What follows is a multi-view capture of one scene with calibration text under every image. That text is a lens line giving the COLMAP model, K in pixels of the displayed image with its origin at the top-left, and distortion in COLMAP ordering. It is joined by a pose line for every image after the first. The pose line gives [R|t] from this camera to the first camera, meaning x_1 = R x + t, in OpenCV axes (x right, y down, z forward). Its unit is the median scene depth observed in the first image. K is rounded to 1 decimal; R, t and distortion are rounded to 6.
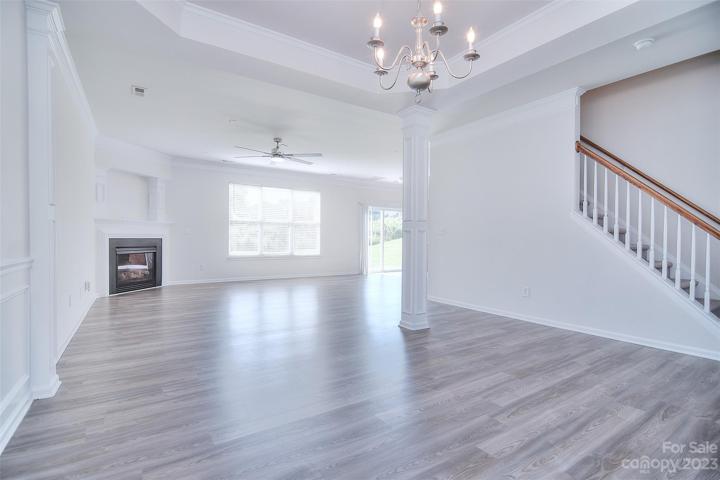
lens RADIAL K [[356.2, 0, 365.8], [0, 356.2, 240.3], [0, 0, 1]] dist [-0.003061, -0.001359]
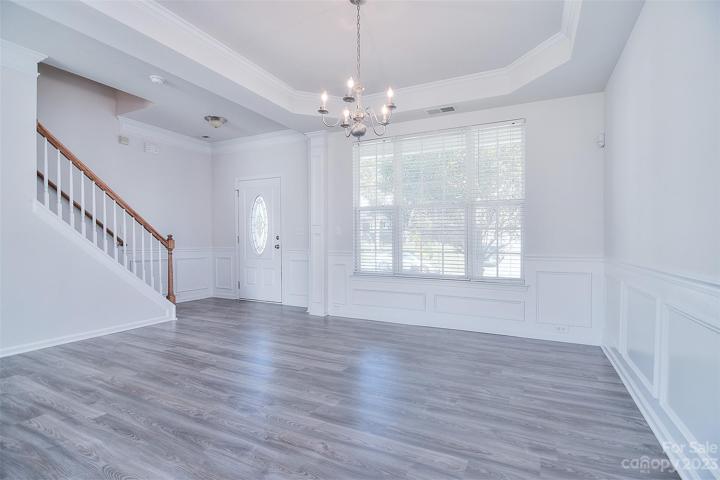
lens RADIAL K [[356.2, 0, 358.9], [0, 356.2, 242.7], [0, 0, 1]] dist [-0.003061, -0.001359]
pose [[-0.497603, -0.015057, 0.867274, -0.667366], [-0.007561, 0.999887, 0.013021, -0.009772], [-0.867372, -0.000078, -0.497661, 1.048395]]
